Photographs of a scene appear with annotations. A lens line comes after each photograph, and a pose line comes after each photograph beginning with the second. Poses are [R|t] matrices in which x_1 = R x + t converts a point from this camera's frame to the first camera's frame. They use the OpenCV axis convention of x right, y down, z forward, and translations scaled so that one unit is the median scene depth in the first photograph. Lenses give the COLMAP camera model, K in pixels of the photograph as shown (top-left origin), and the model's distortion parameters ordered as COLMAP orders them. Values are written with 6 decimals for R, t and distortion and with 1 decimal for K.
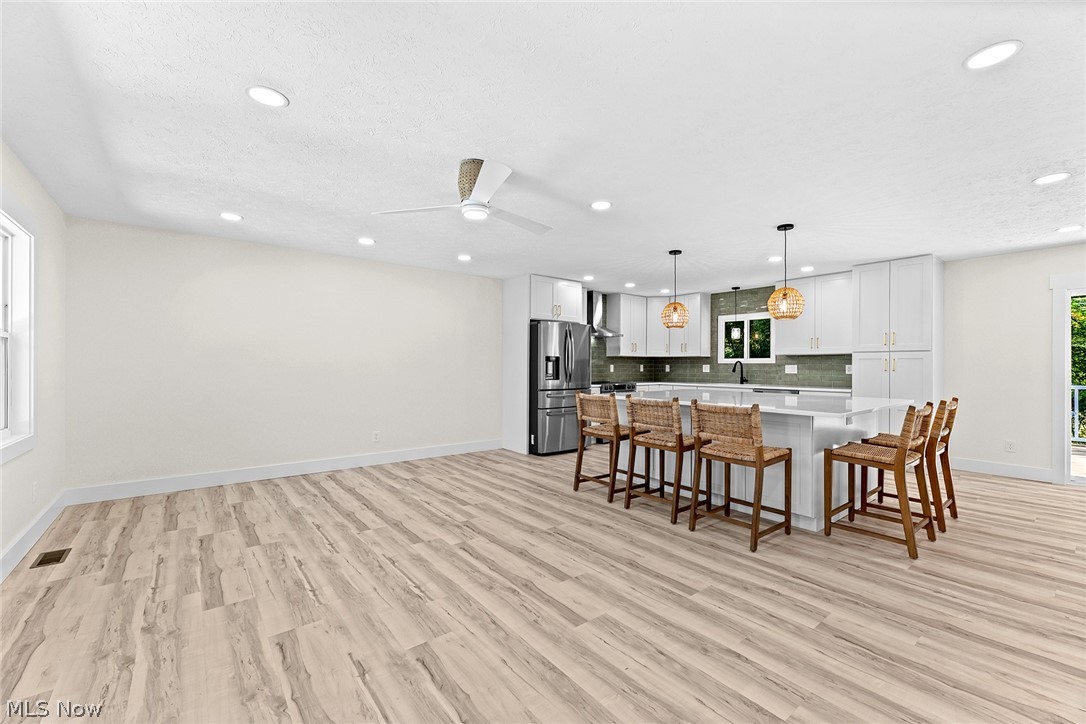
lens RADIAL K [[444.6, 0, 543.5], [0, 444.6, 366.8], [0, 0, 1]] dist [-0.001294, 0.000175]
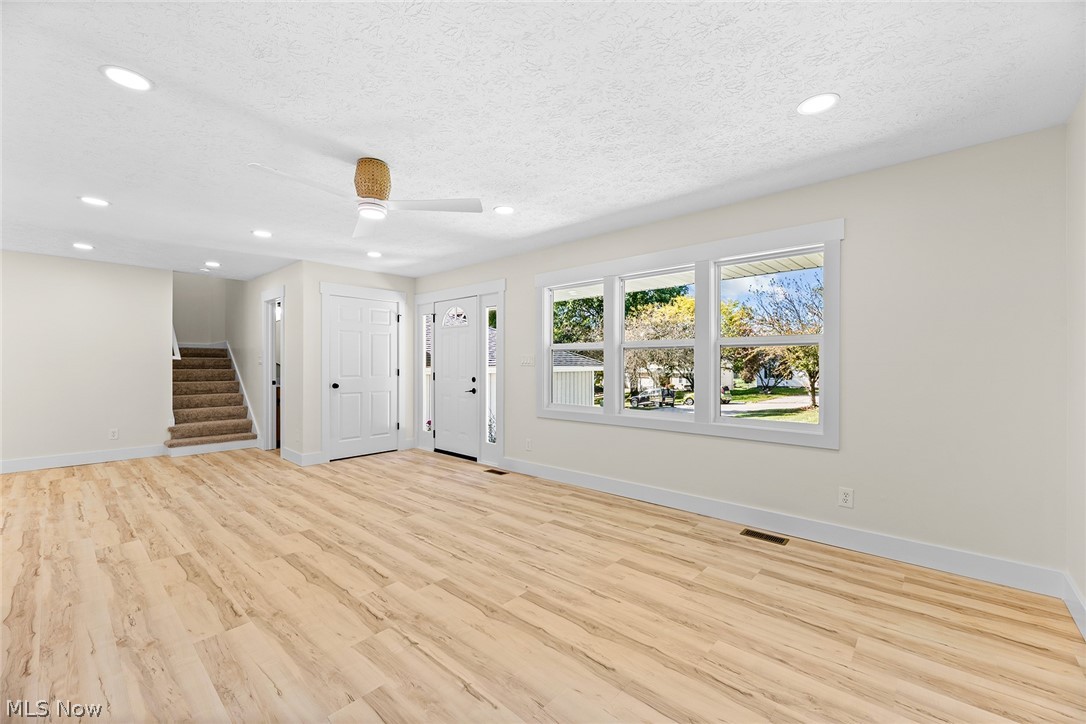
lens RADIAL K [[444.6, 0, 553.0], [0, 444.6, 366.9], [0, 0, 1]] dist [-0.001294, 0.000175]
pose [[-0.983470, -0.003329, -0.181038, -0.271375], [-0.005197, 0.999938, 0.009844, -0.009719], [0.180994, 0.010622, -0.983427, 1.491651]]
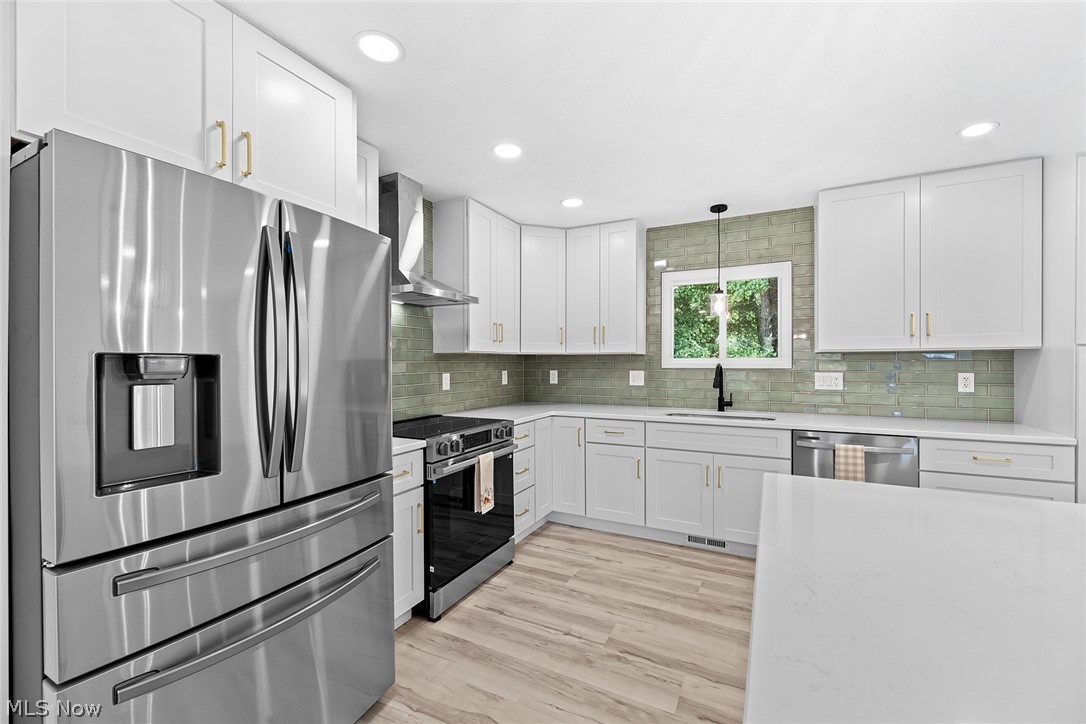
lens RADIAL K [[444.6, 0, 549.2], [0, 444.6, 361.2], [0, 0, 1]] dist [-0.001294, 0.000175]
pose [[0.906630, -0.005269, 0.421894, 0.138027], [0.006668, 0.999976, -0.001841, -0.030935], [-0.421874, 0.004482, 0.906643, 1.225962]]
